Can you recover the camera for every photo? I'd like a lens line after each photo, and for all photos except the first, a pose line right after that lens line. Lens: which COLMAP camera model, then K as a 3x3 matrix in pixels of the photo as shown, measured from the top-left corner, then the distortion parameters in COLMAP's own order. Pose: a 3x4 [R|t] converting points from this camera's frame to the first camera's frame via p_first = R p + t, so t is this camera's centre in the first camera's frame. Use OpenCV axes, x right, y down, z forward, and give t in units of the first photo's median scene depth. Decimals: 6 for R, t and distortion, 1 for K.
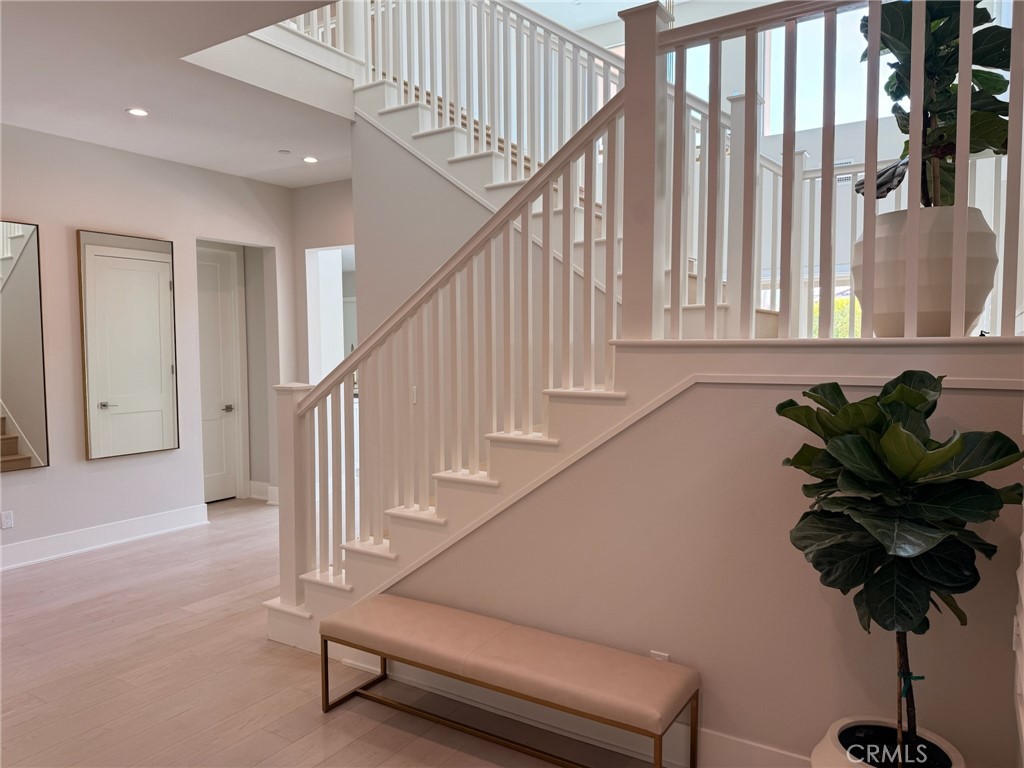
lens RADIAL K [[717.1, 0, 515.4], [0, 717.1, 385.7], [0, 0, 1]] dist [0.037696, -0.039042]
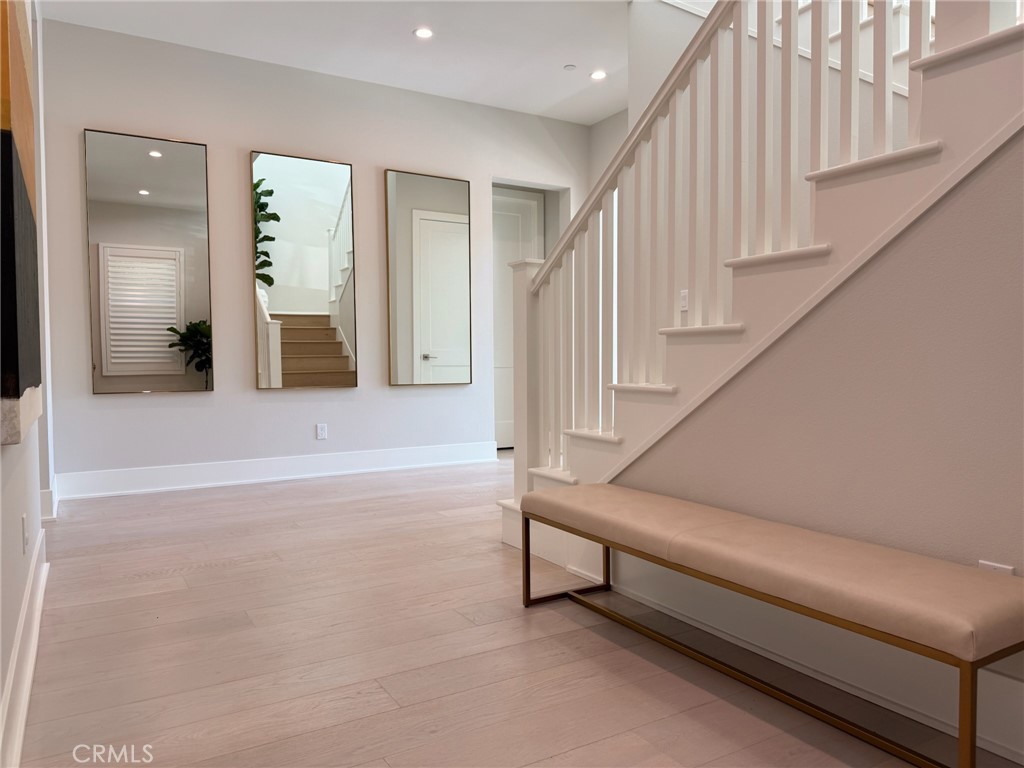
lens RADIAL K [[722.1, 0, 514.1], [0, 722.1, 371.0], [0, 0, 1]] dist [0.039697, -0.039836]
pose [[0.891583, 0.003690, -0.452843, 0.101995], [-0.021773, 0.999160, -0.034727, 0.208602], [0.452334, 0.040822, 0.890914, 0.237559]]
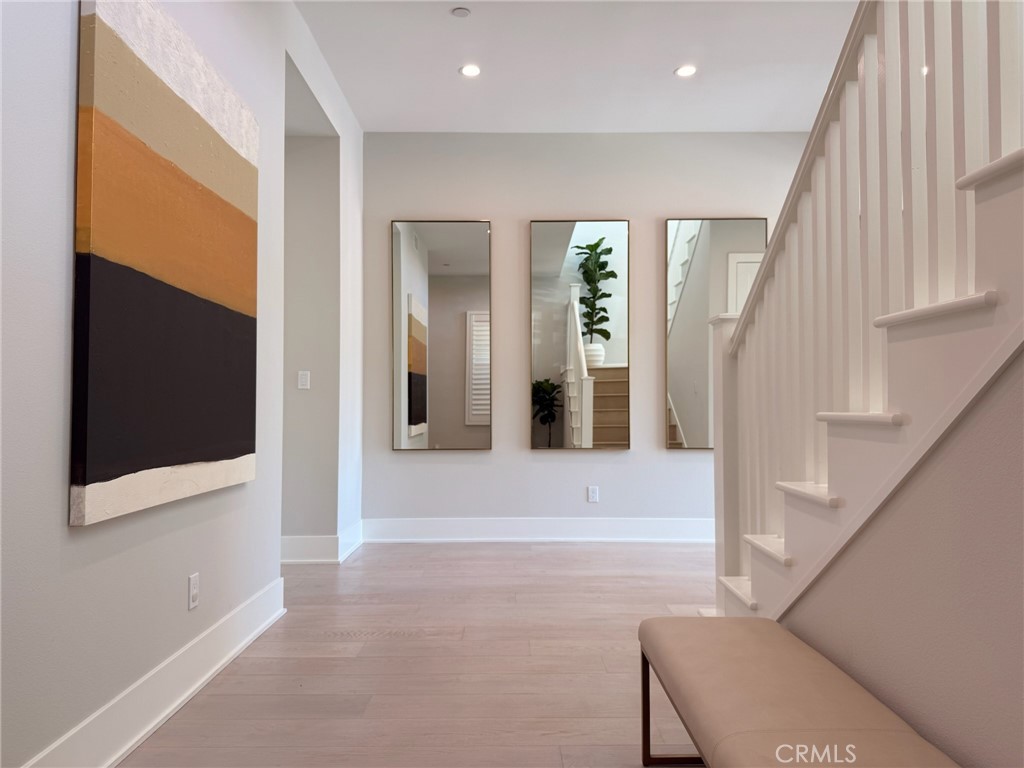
lens RADIAL K [[719.7, 0, 511.6], [0, 719.7, 367.7], [0, 0, 1]] dist [0.078879, -0.129930]
pose [[0.537493, -0.042987, -0.842172, 0.241595], [-0.048580, 0.995463, -0.081817, 0.152833], [0.841868, 0.084889, 0.532966, 0.516250]]
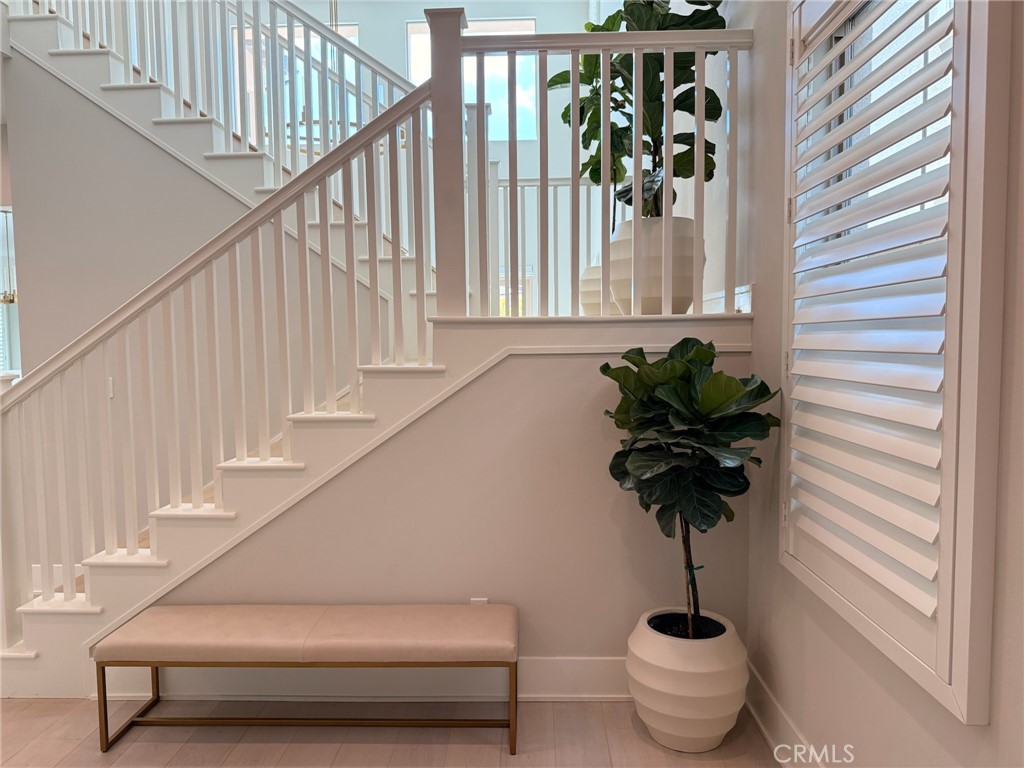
lens RADIAL K [[717.1, 0, 515.4], [0, 717.1, 385.7], [0, 0, 1]] dist [0.037696, -0.039042]
pose [[0.863867, -0.038957, 0.502211, -0.256538], [0.036565, 0.999224, 0.014613, 0.023986], [-0.502391, 0.005740, 0.864621, 0.012930]]
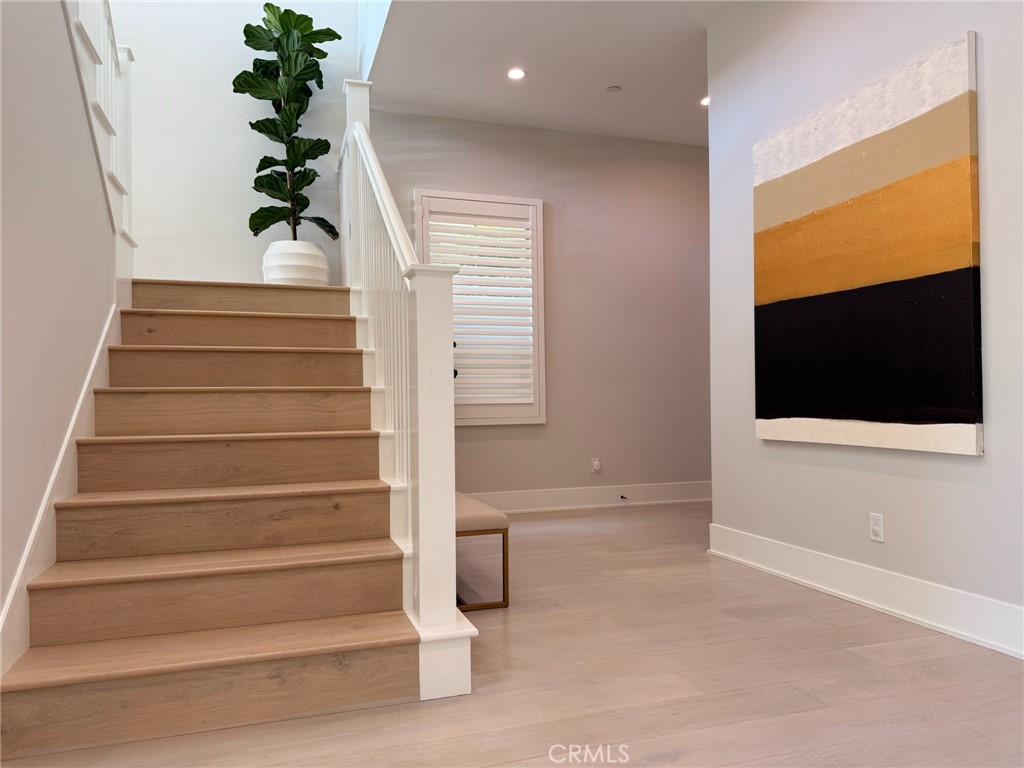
lens RADIAL K [[717.1, 0, 515.4], [0, 717.1, 385.7], [0, 0, 1]] dist [0.037696, -0.039042]
pose [[-0.778302, 0.024705, 0.627404, -0.927662], [0.051045, 0.998408, 0.024008, 0.111508], [-0.625811, 0.050711, -0.778324, 1.776936]]
